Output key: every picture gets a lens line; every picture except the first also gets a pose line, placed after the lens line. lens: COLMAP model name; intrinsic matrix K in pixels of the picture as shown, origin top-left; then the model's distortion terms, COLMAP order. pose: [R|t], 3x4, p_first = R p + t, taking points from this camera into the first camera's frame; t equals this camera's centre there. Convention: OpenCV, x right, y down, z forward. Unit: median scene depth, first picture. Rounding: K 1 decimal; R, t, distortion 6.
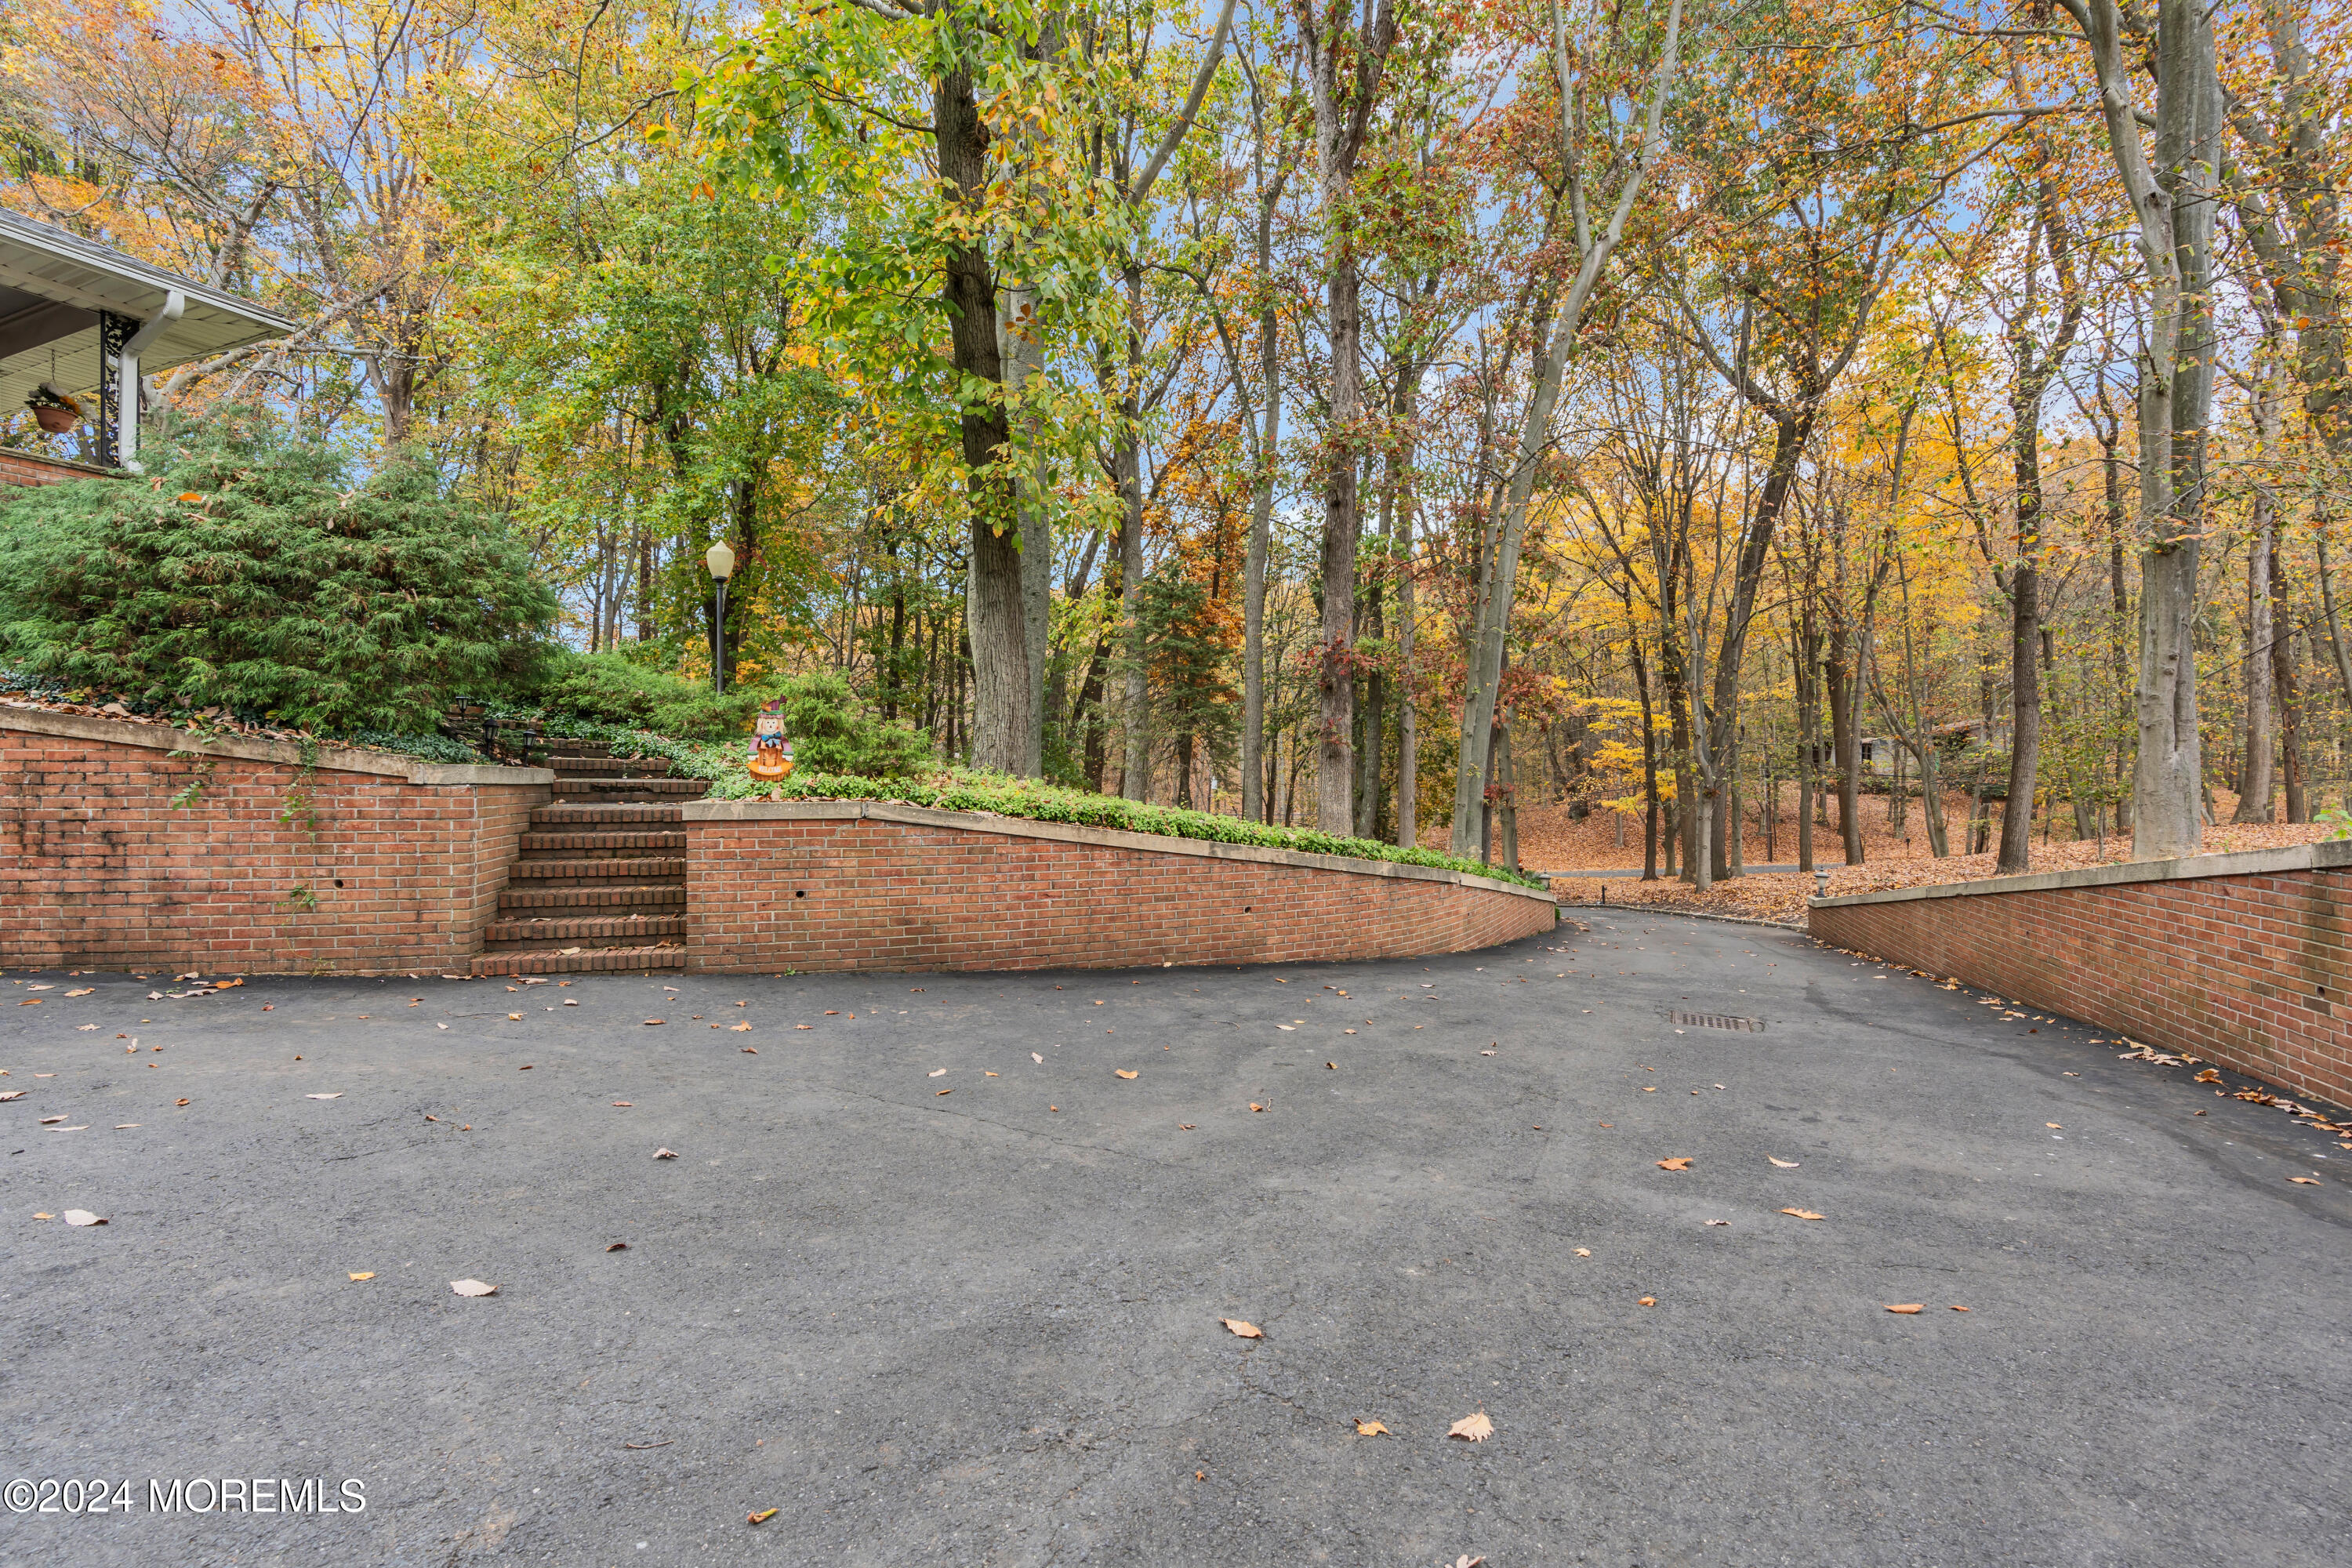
lens RADIAL K [[1065.0, 0, 1179.2], [0, 1065.0, 775.5], [0, 0, 1]] dist [-0.002240, 0.000175]
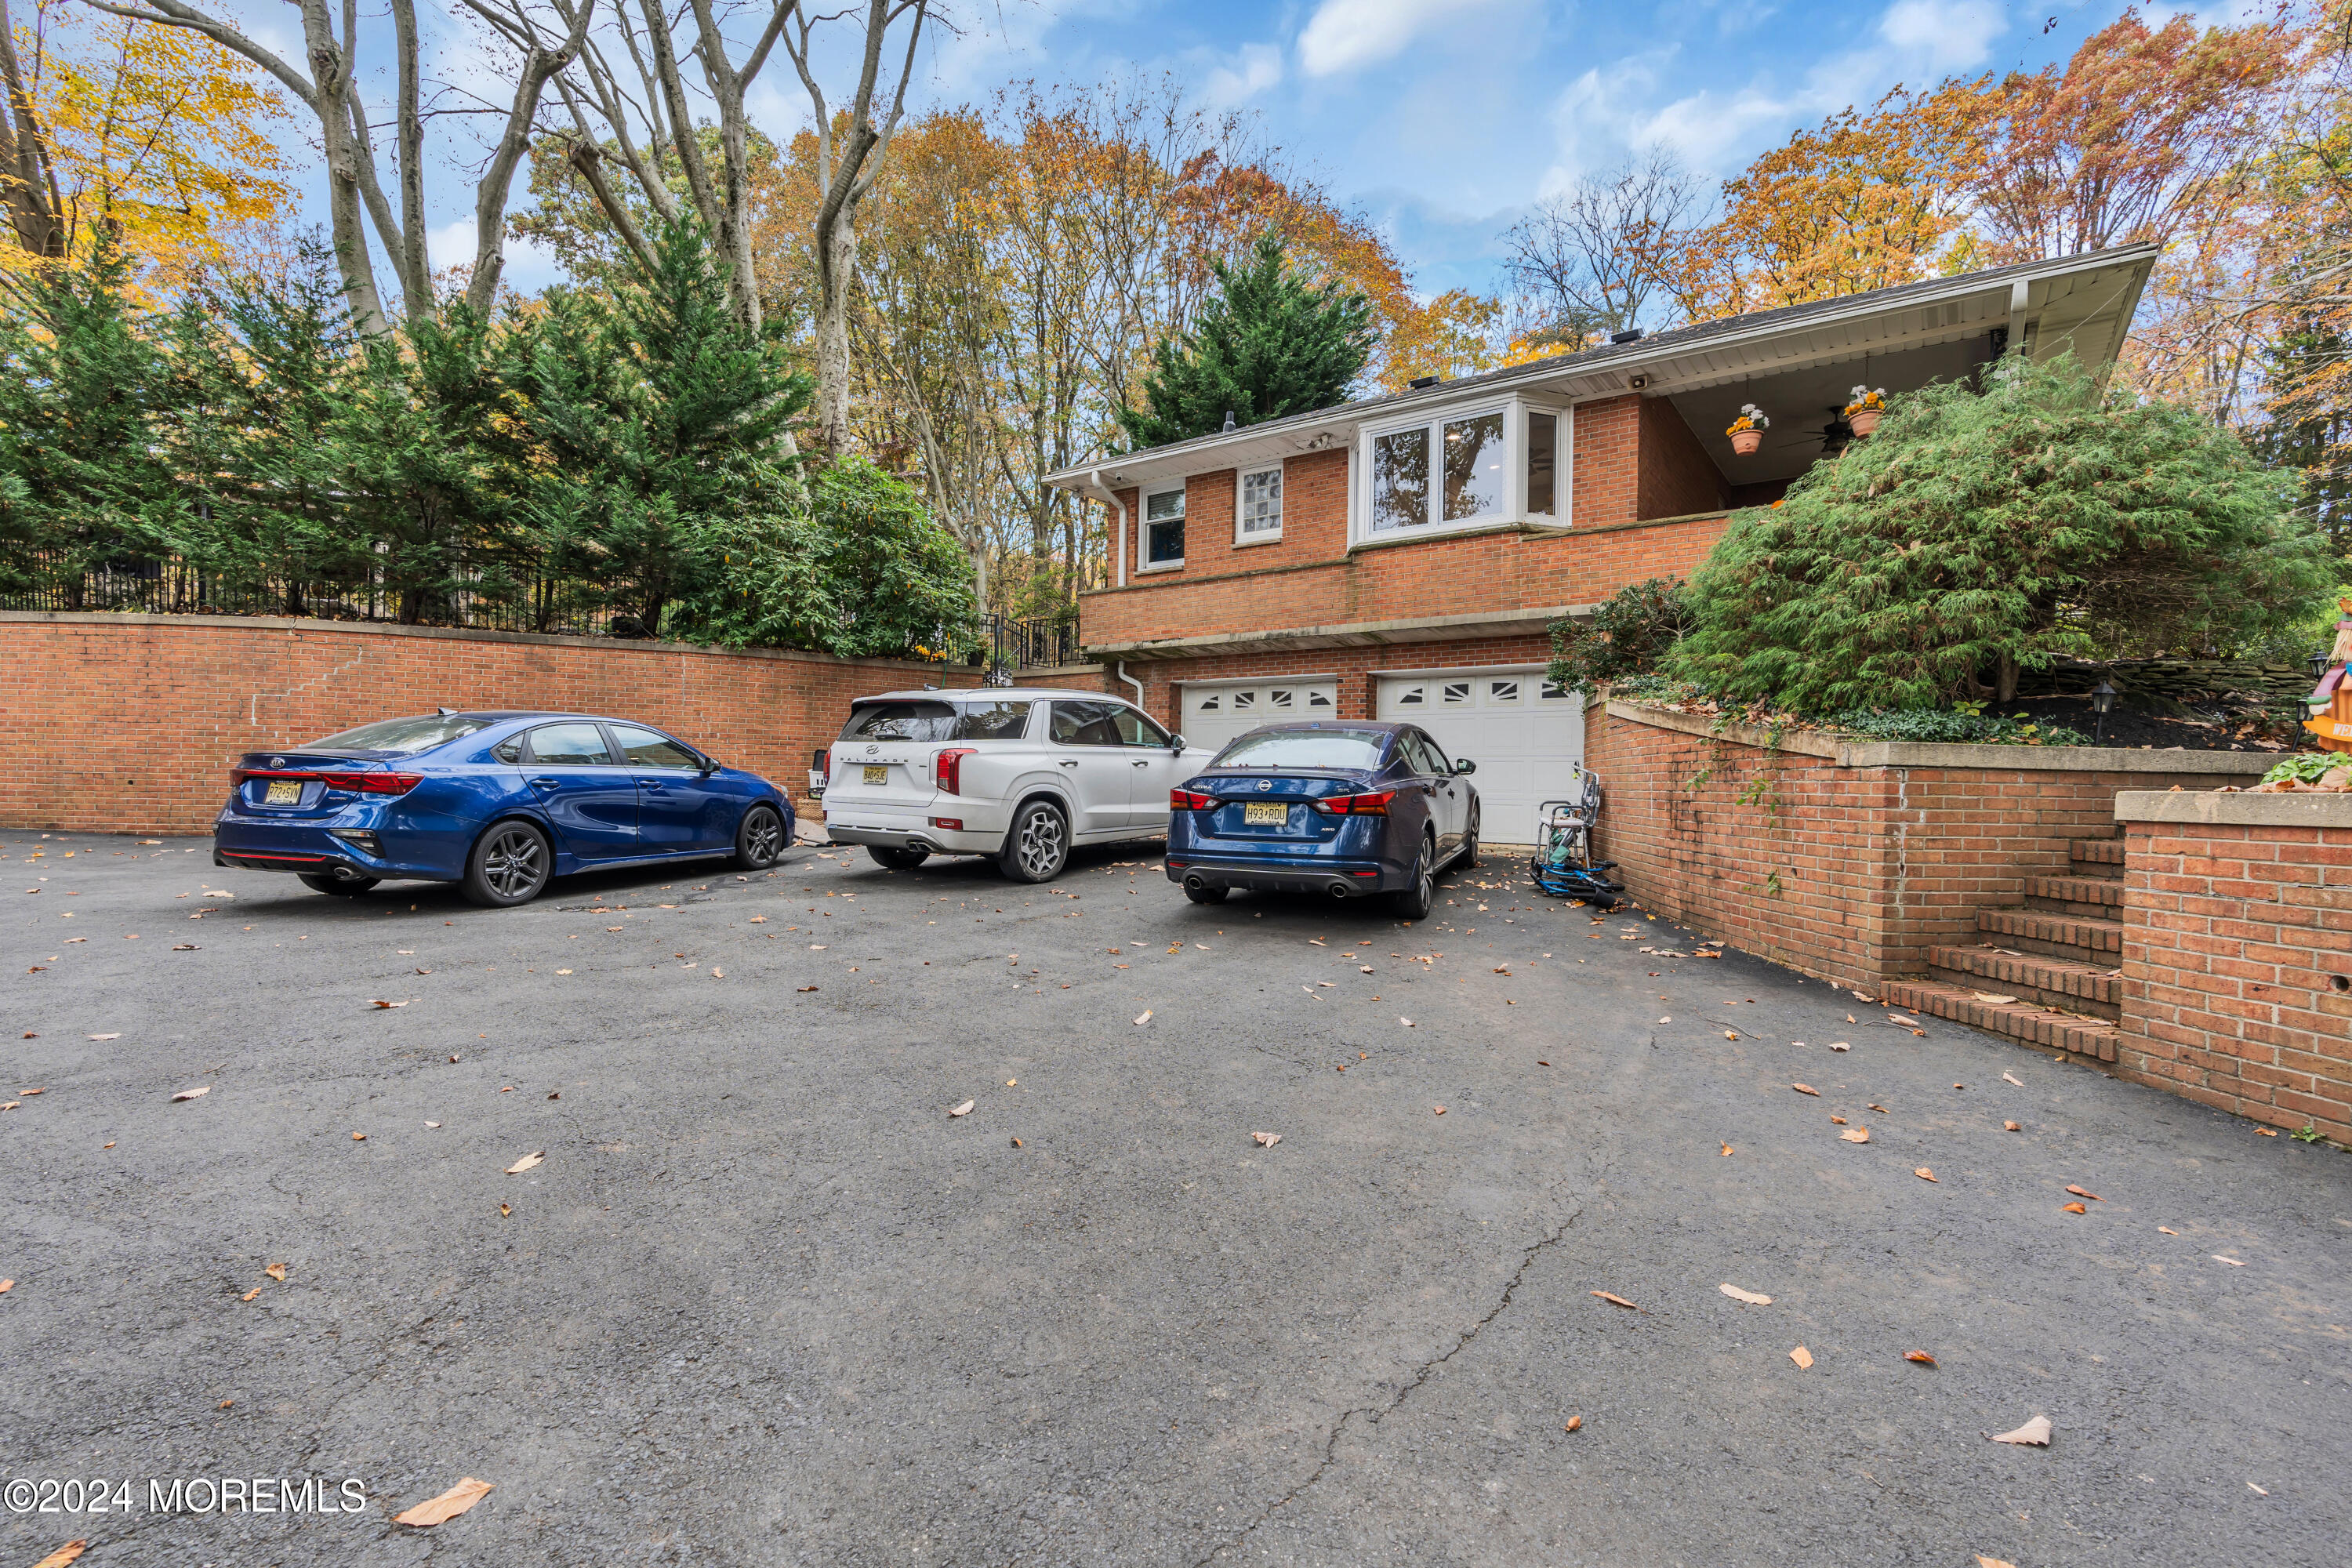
lens RADIAL K [[1065.0, 0, 1180.7], [0, 1065.0, 786.1], [0, 0, 1]] dist [-0.002240, 0.000175]
pose [[-0.205168, -0.008429, -0.978690, 0.383212], [-0.010458, 0.999925, -0.006420, 0.054290], [0.978671, 0.008918, -0.205241, 1.002017]]
